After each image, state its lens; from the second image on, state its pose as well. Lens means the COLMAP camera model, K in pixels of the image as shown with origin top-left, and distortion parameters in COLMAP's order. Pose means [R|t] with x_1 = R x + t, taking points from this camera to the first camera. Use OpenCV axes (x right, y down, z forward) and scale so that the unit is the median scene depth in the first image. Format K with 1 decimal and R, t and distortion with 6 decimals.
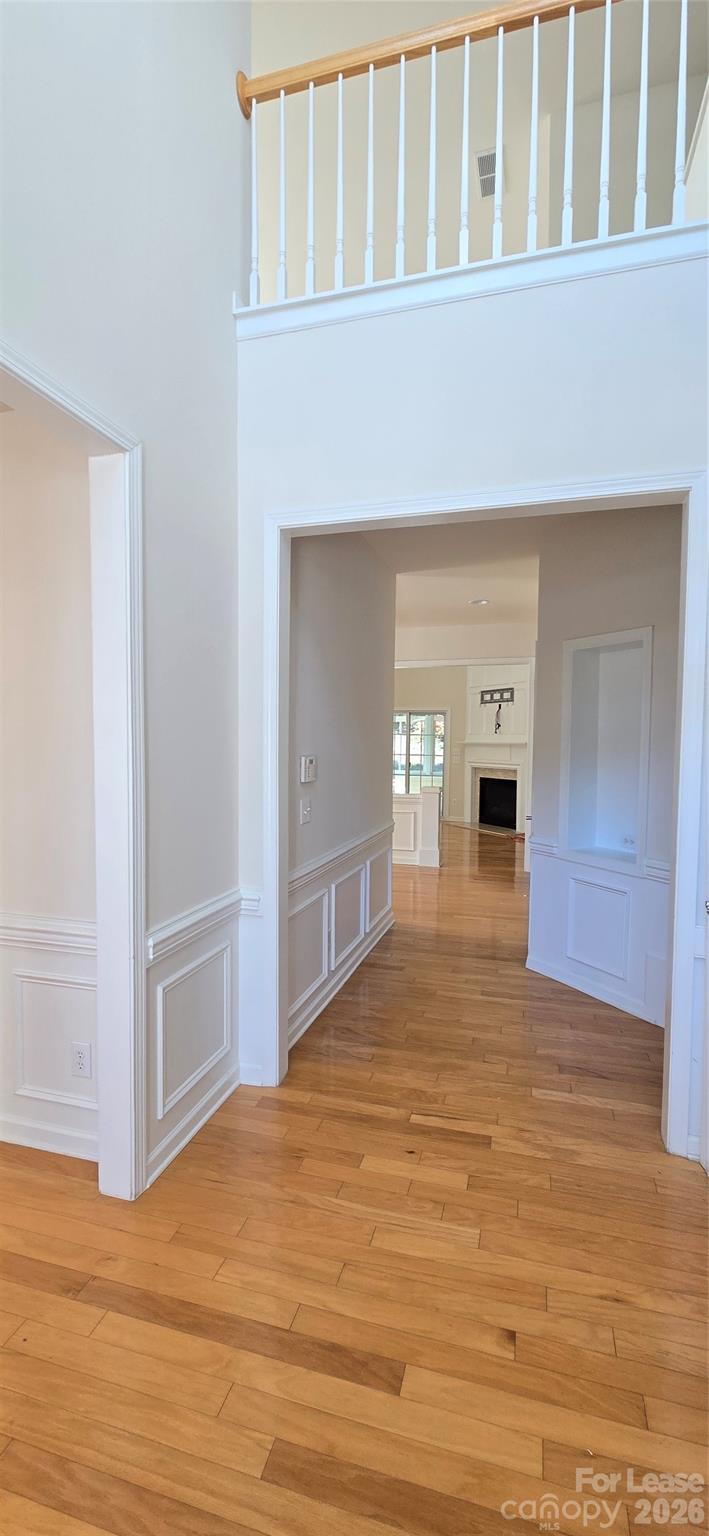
lens RADIAL K [[633.9, 0, 360.1], [0, 633.9, 772.0], [0, 0, 1]] dist [0.004515, 0.000245]
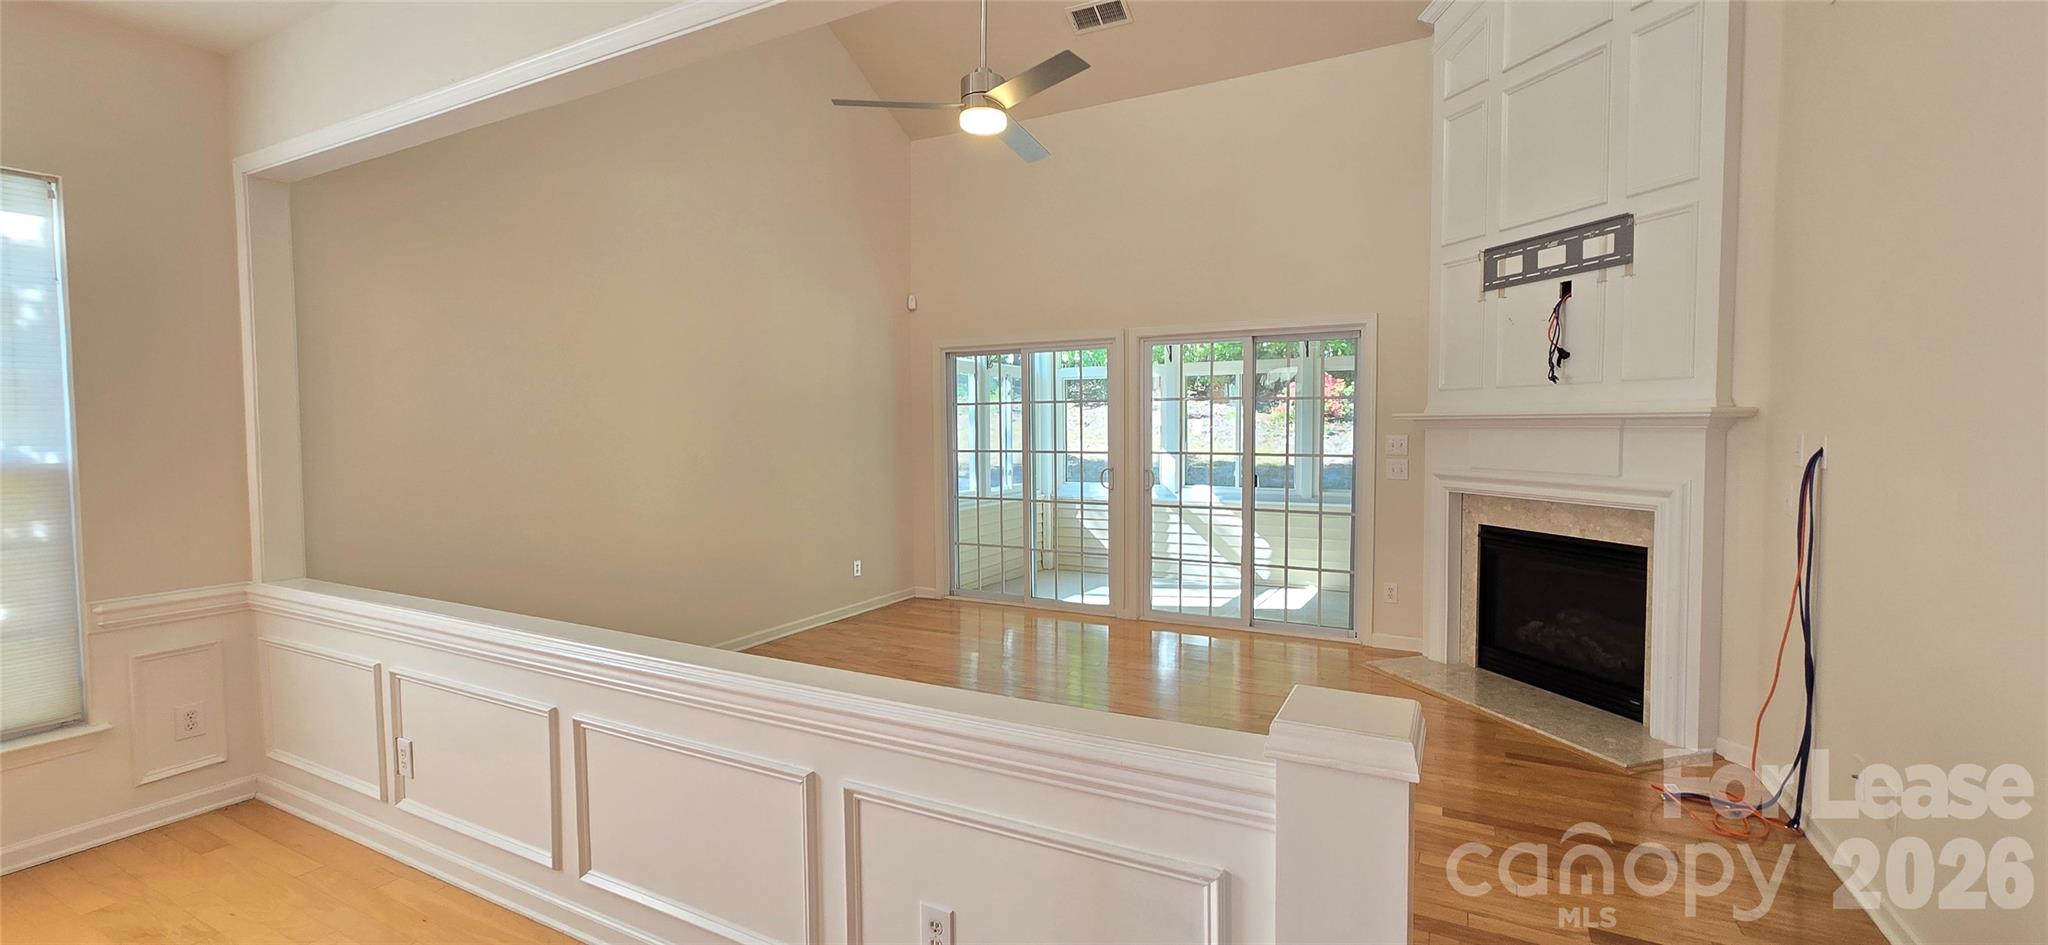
lens RADIAL K [[845.2, 0, 1027.1], [0, 845.2, 464.1], [0, 0, 1]] dist [0.004515, 0.000245]
pose [[0.978059, -0.007142, -0.208206, 0.057812], [0.006621, 0.999973, -0.003197, -0.022942], [0.208223, 0.001748, 0.978080, 0.562312]]
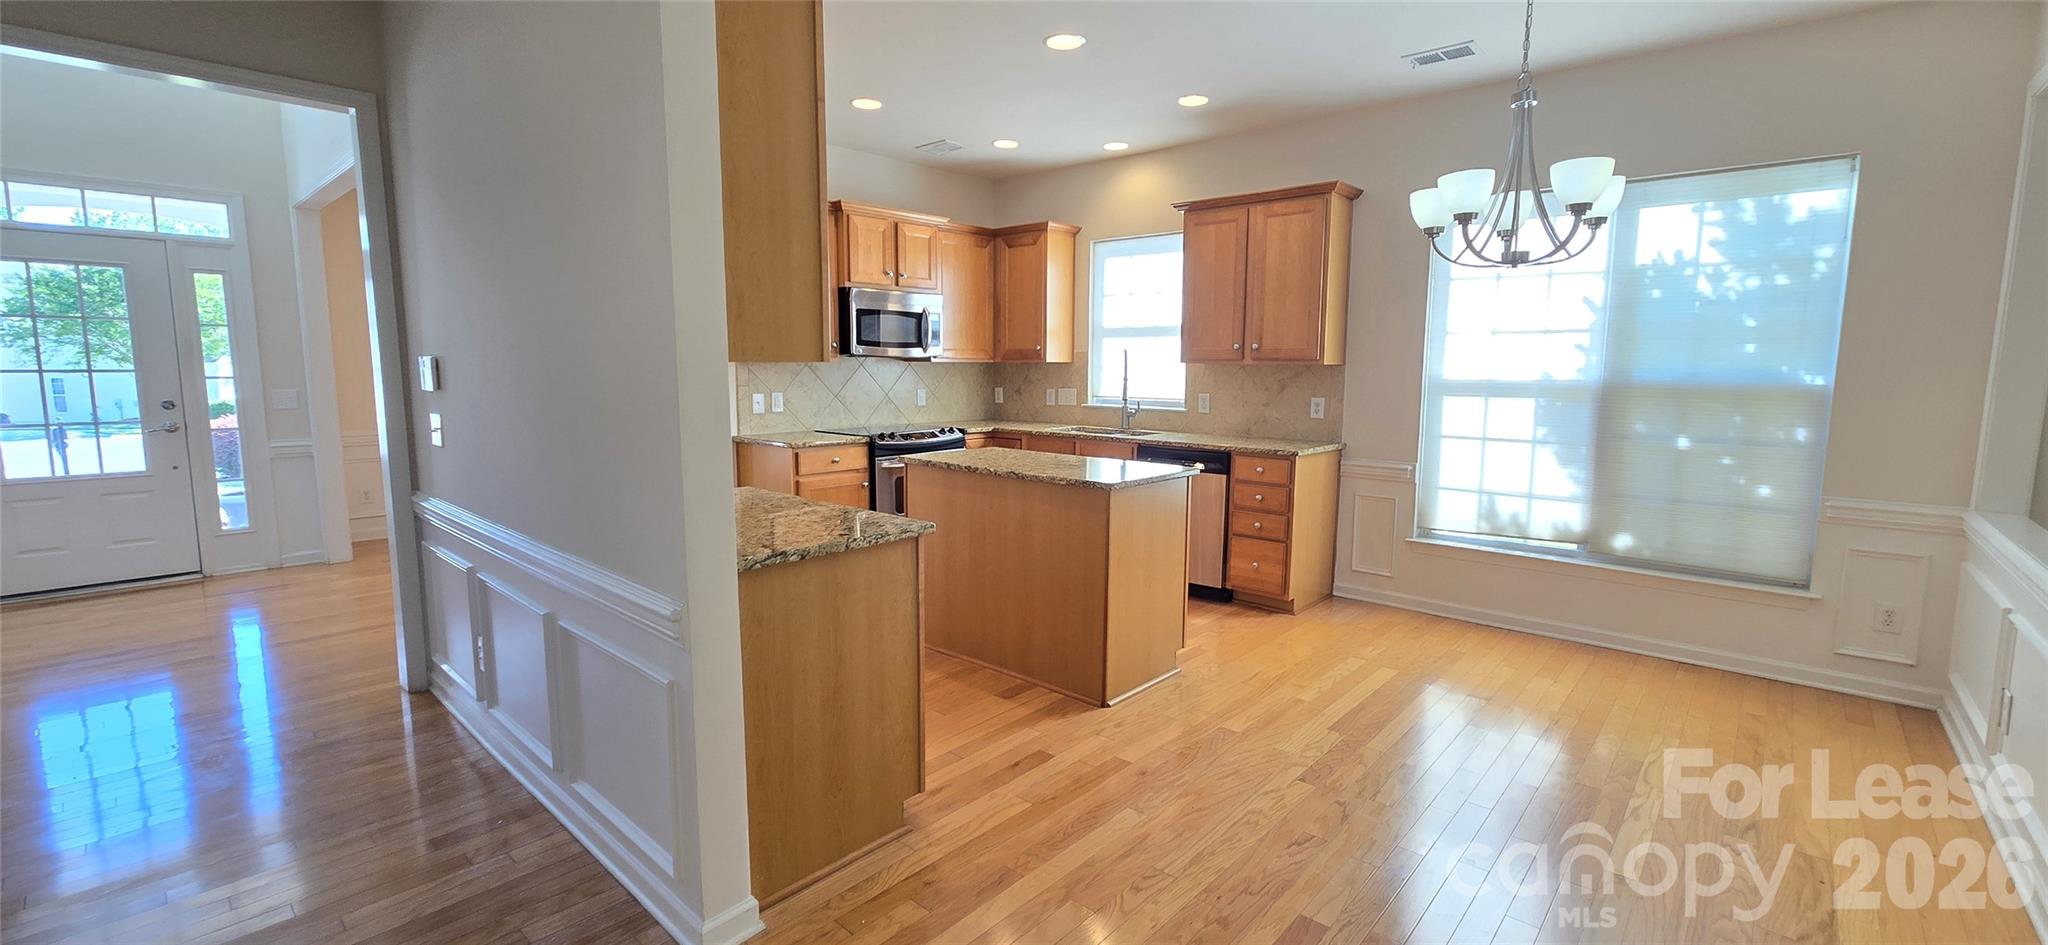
lens RADIAL K [[845.2, 0, 1028.2], [0, 845.2, 458.6], [0, 0, 1]] dist [0.004515, 0.000245]
pose [[-0.443755, 0.089355, -0.891682, 0.152594], [-0.054025, 0.990539, 0.126148, -0.022344], [0.894518, 0.104152, -0.434729, 0.626467]]
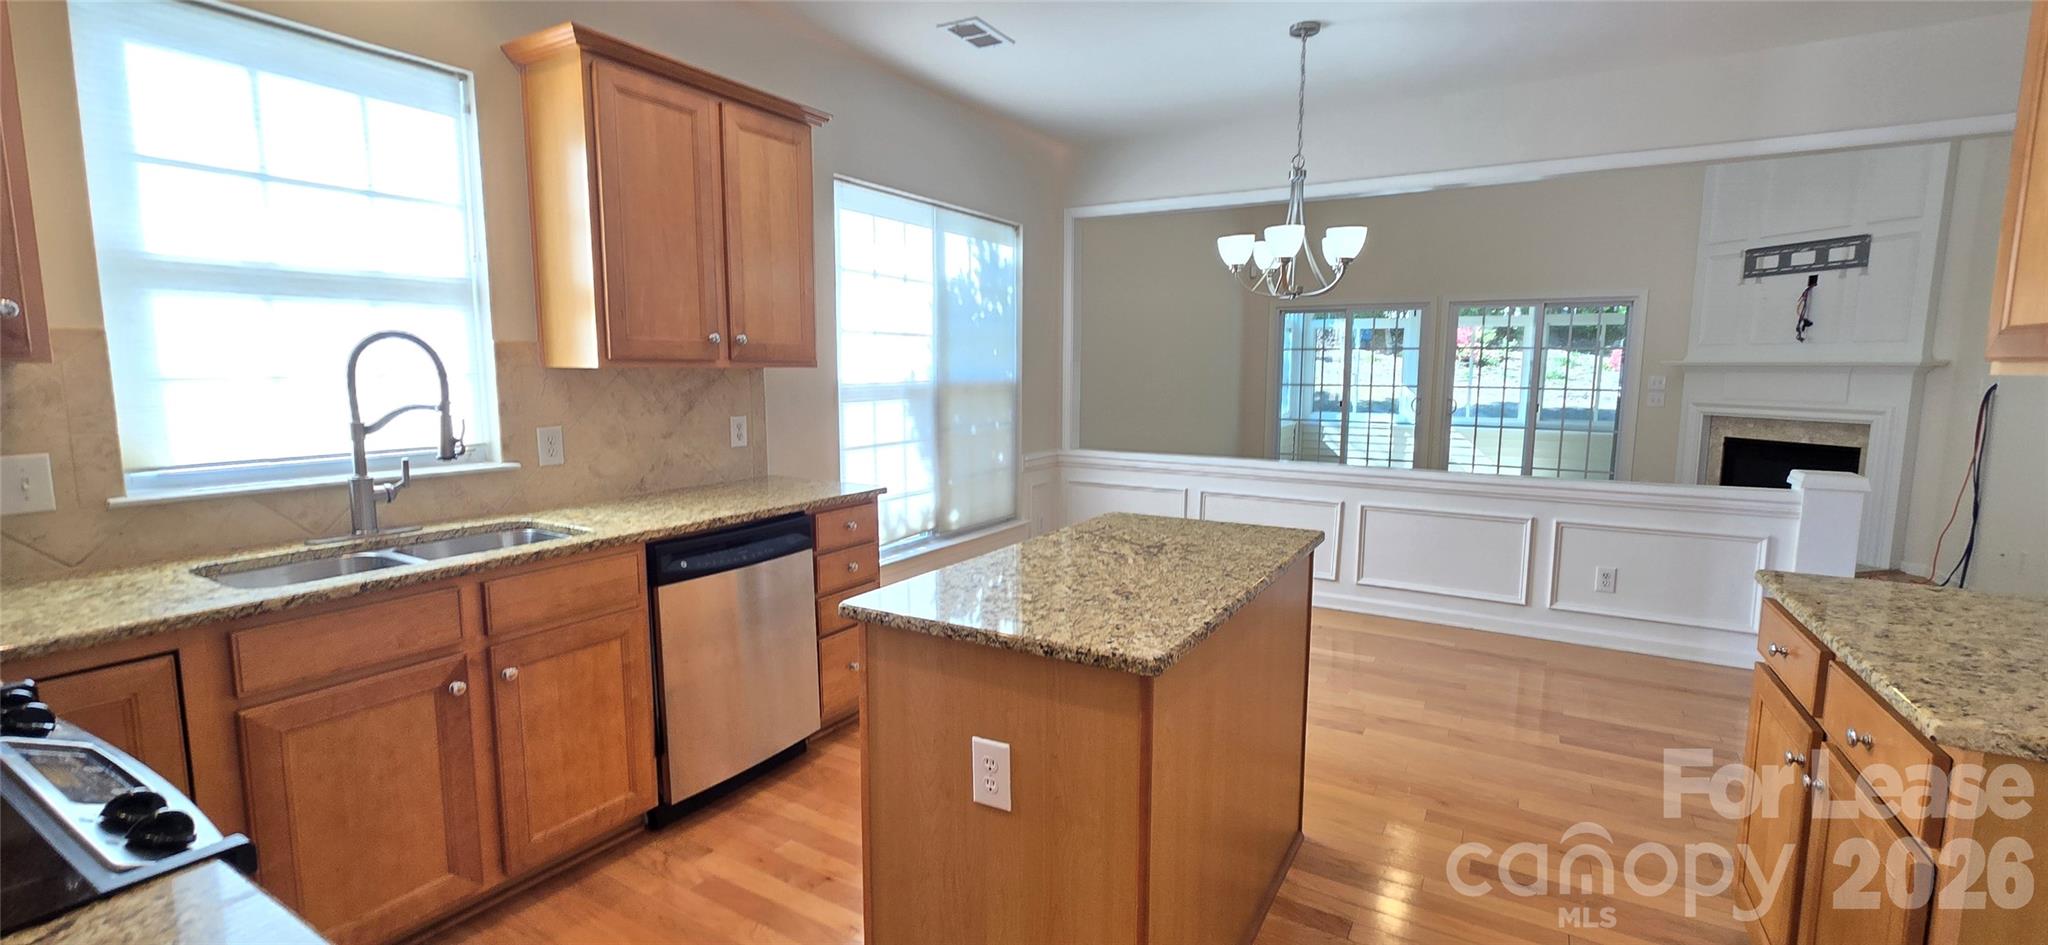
lens RADIAL K [[845.2, 0, 1034.1], [0, 845.2, 467.5], [0, 0, 1]] dist [0.004515, 0.000245]
pose [[0.968239, 0.025710, -0.248702, -0.157802], [-0.008474, 0.997502, 0.070130, -0.009137], [0.249884, -0.065795, 0.966038, 0.274201]]
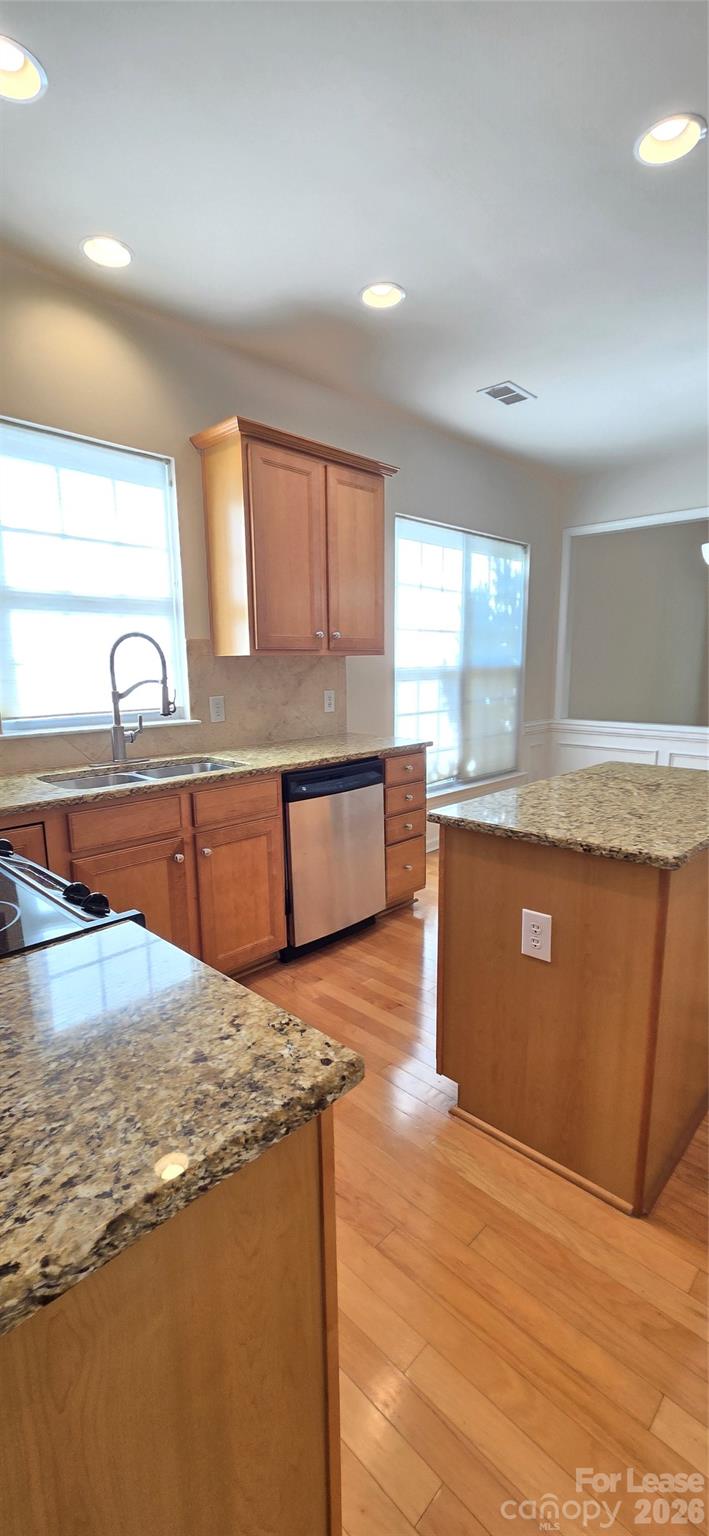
lens RADIAL K [[633.9, 0, 360.1], [0, 633.9, 779.7], [0, 0, 1]] dist [0.004515, 0.000245]
pose [[0.882813, 0.069210, -0.464598, -0.169121], [-0.005727, 0.990598, 0.136684, -0.004269], [0.469690, -0.118006, 0.874909, 0.258337]]
